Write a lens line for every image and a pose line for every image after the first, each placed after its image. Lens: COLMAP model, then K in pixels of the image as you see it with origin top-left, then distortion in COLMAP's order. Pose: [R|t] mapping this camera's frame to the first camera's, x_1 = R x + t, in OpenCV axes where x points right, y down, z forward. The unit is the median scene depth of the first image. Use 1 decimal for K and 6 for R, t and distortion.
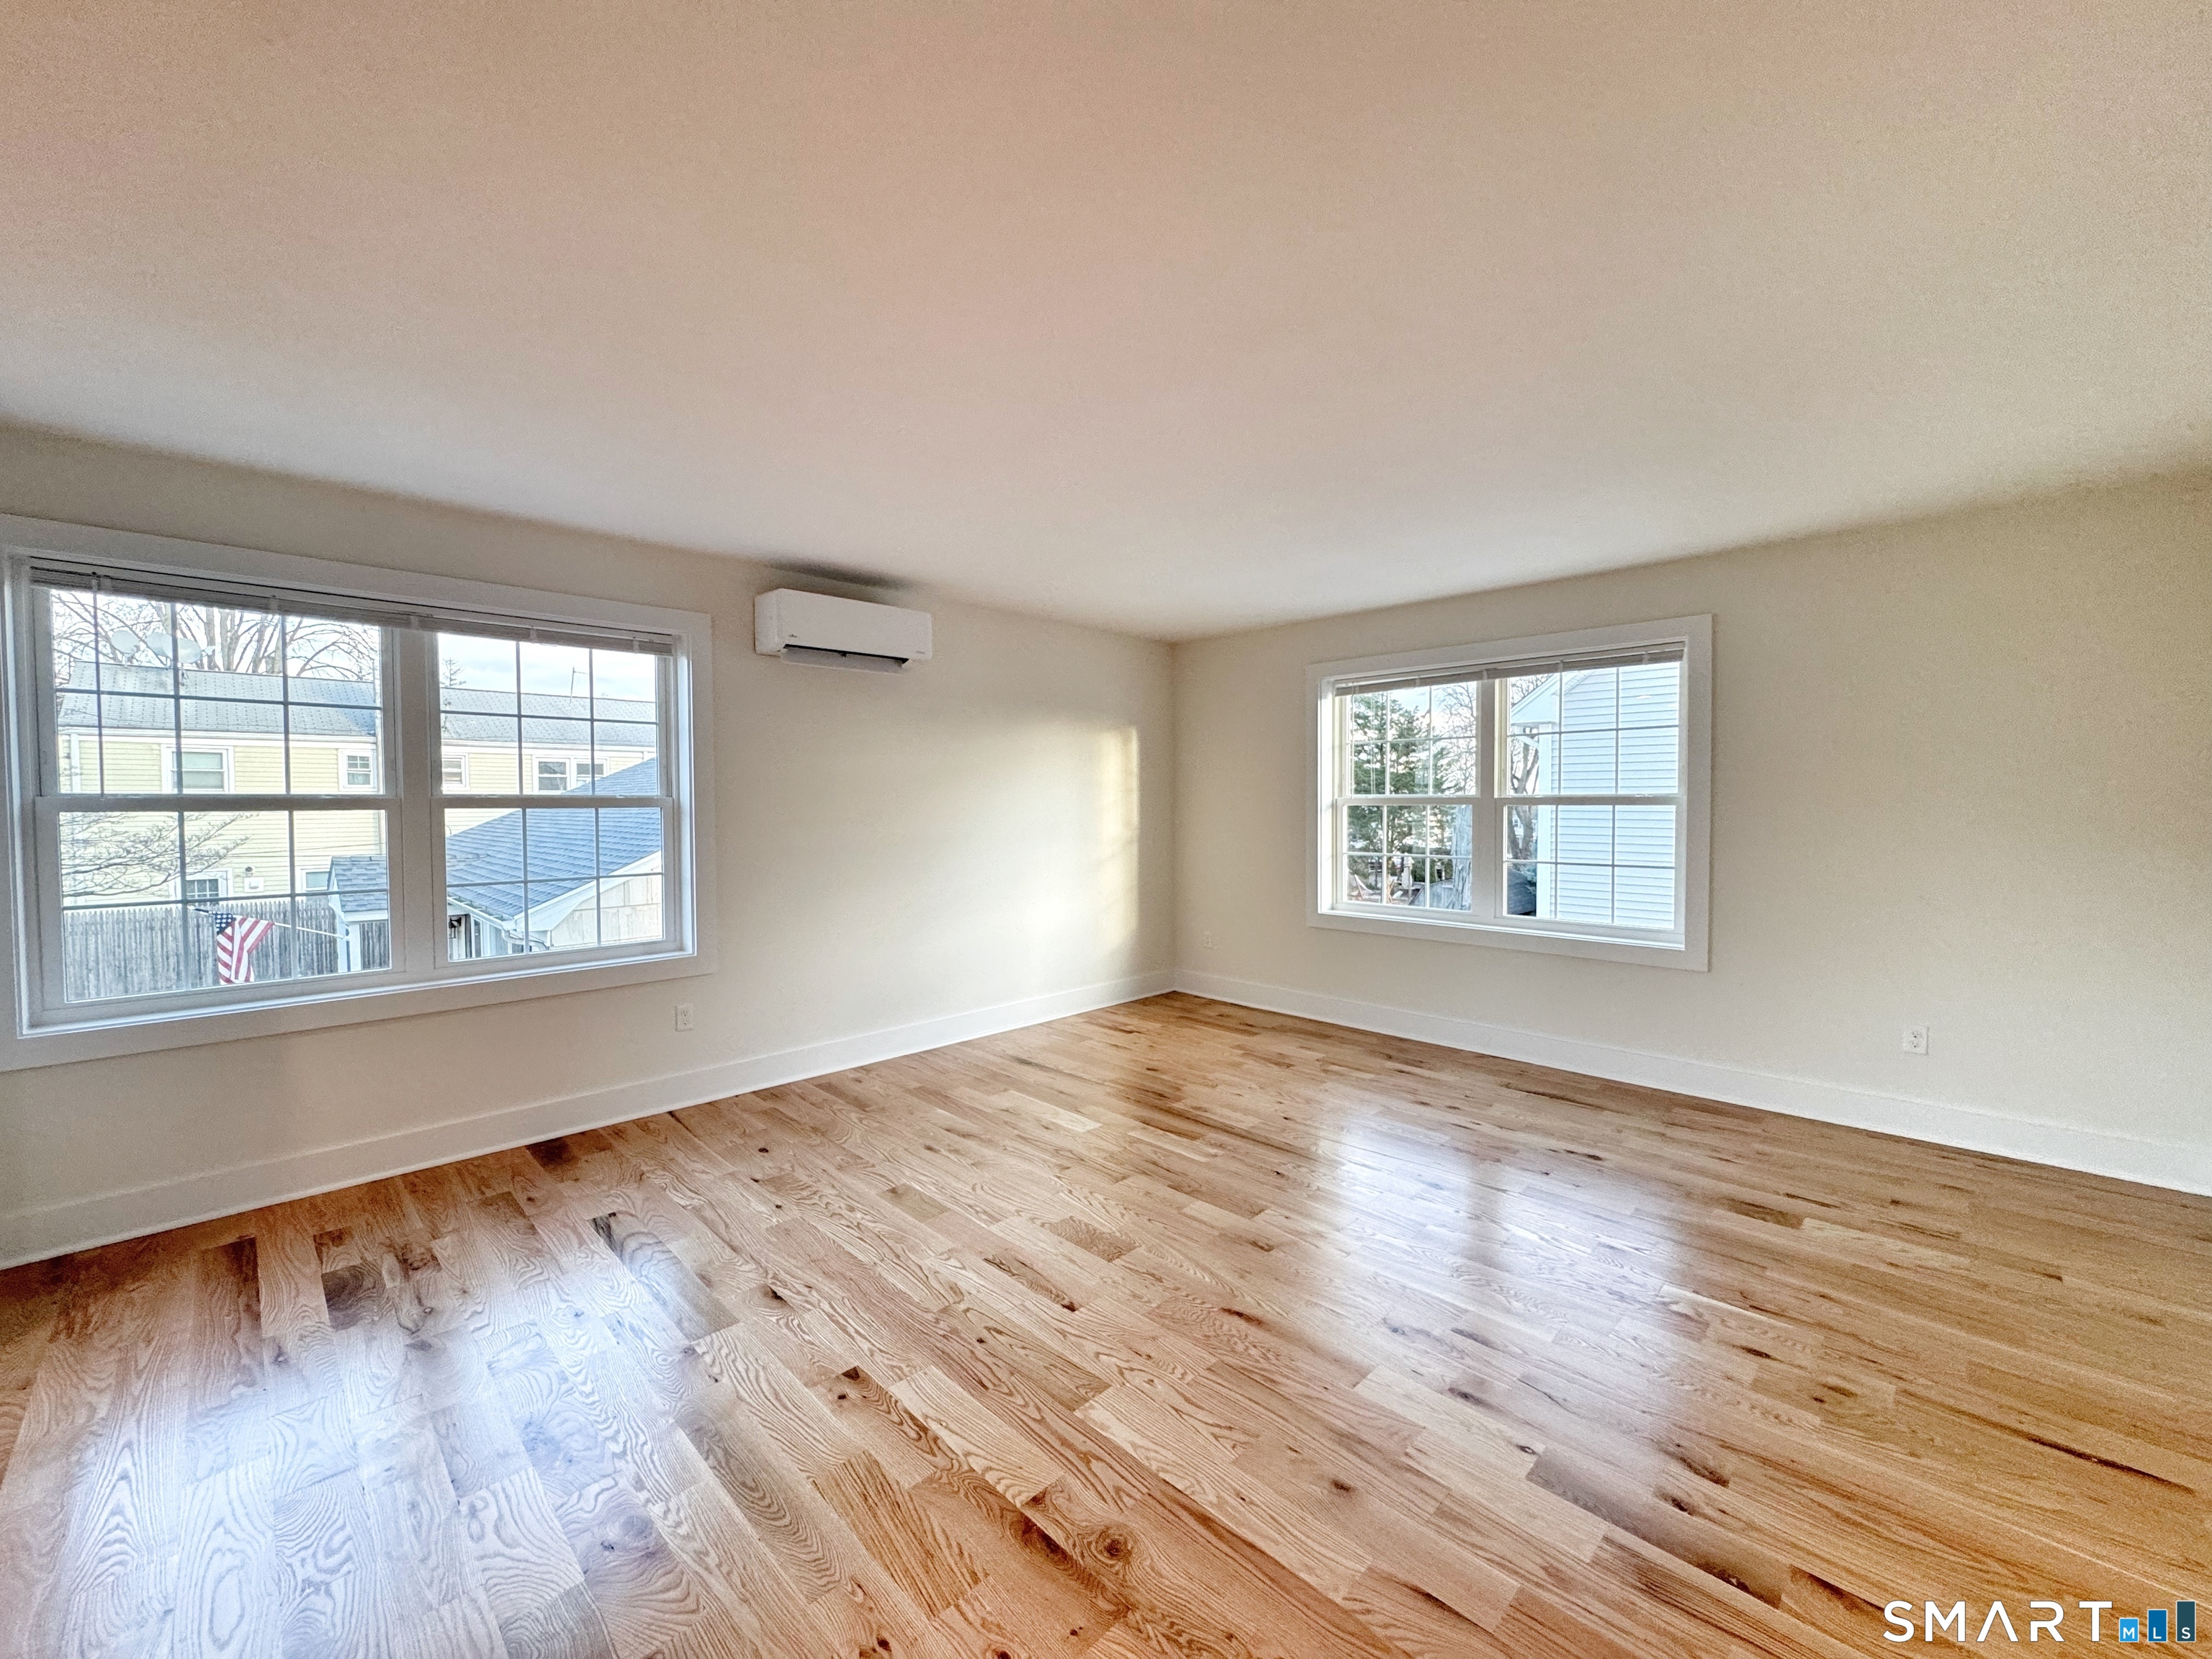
lens RADIAL K [[881.7, 0, 1106.1], [0, 881.7, 827.9], [0, 0, 1]] dist [-0.002606, 0.000662]
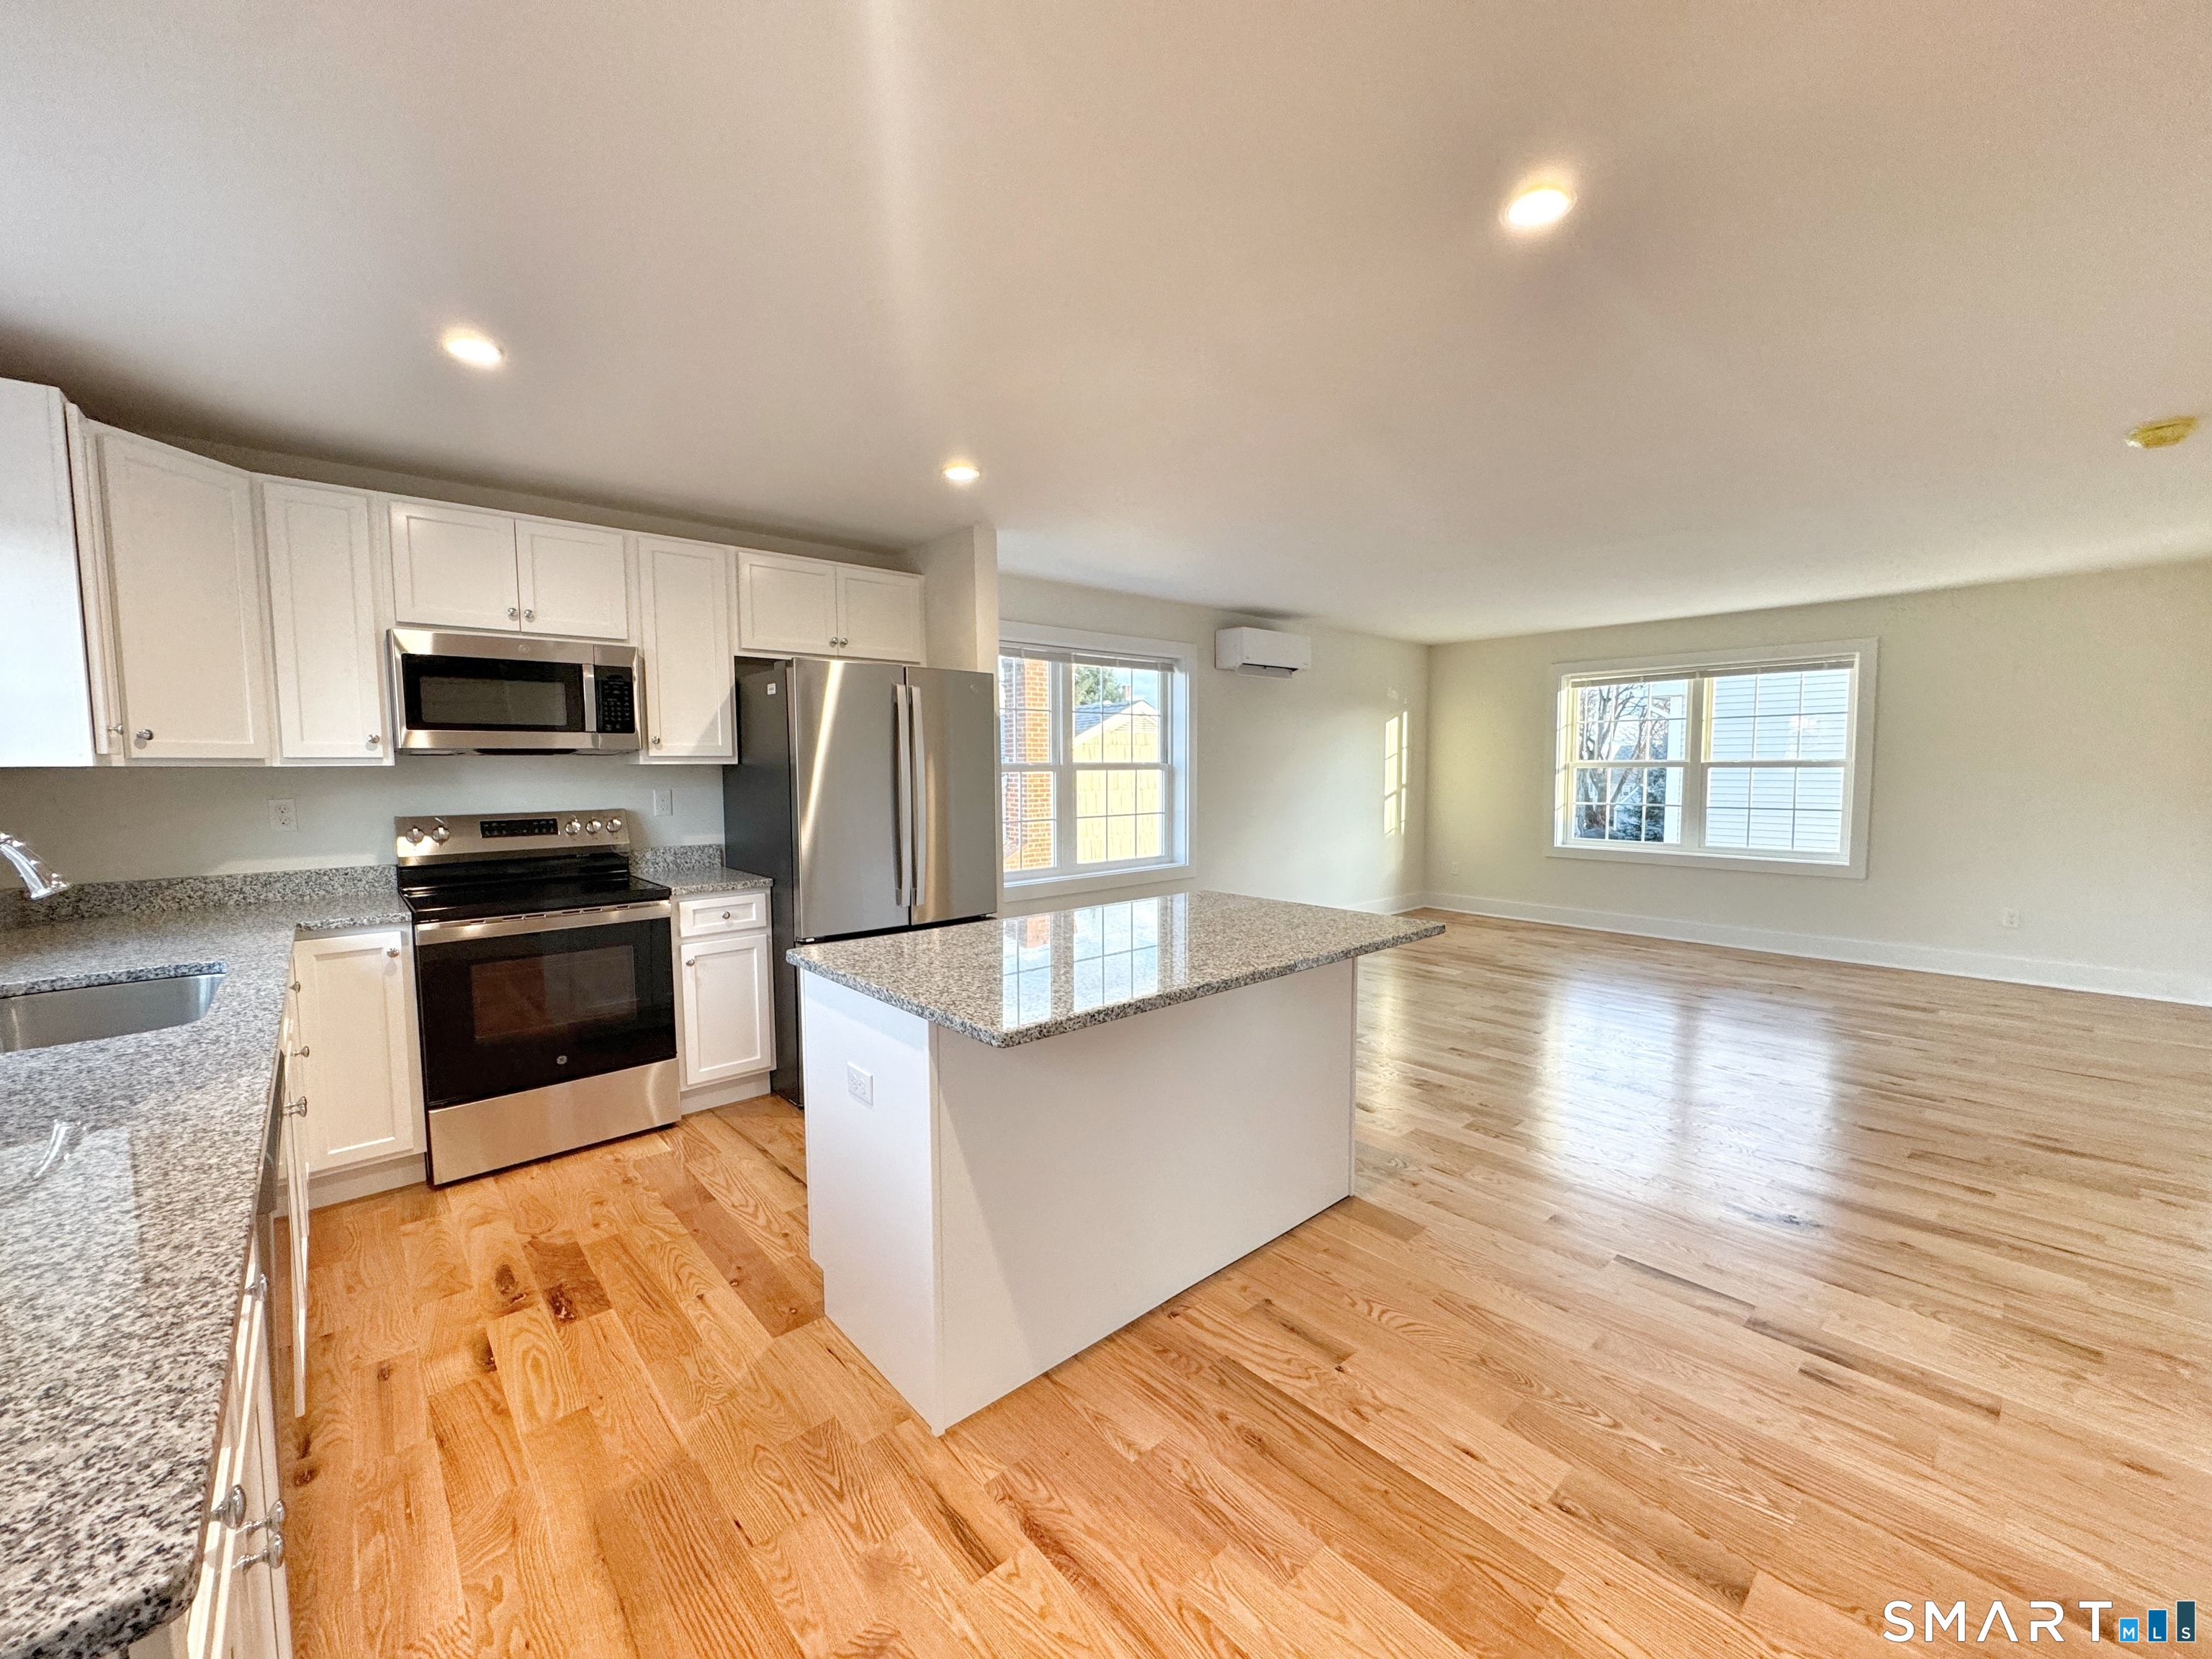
lens RADIAL K [[881.7, 0, 1105.7], [0, 881.7, 830.6], [0, 0, 1]] dist [-0.002606, 0.000662]
pose [[0.998471, 0.002358, -0.055222, -0.496135], [0.000106, 0.999006, 0.044575, 0.013289], [0.055272, -0.044512, 0.997479, -0.530525]]
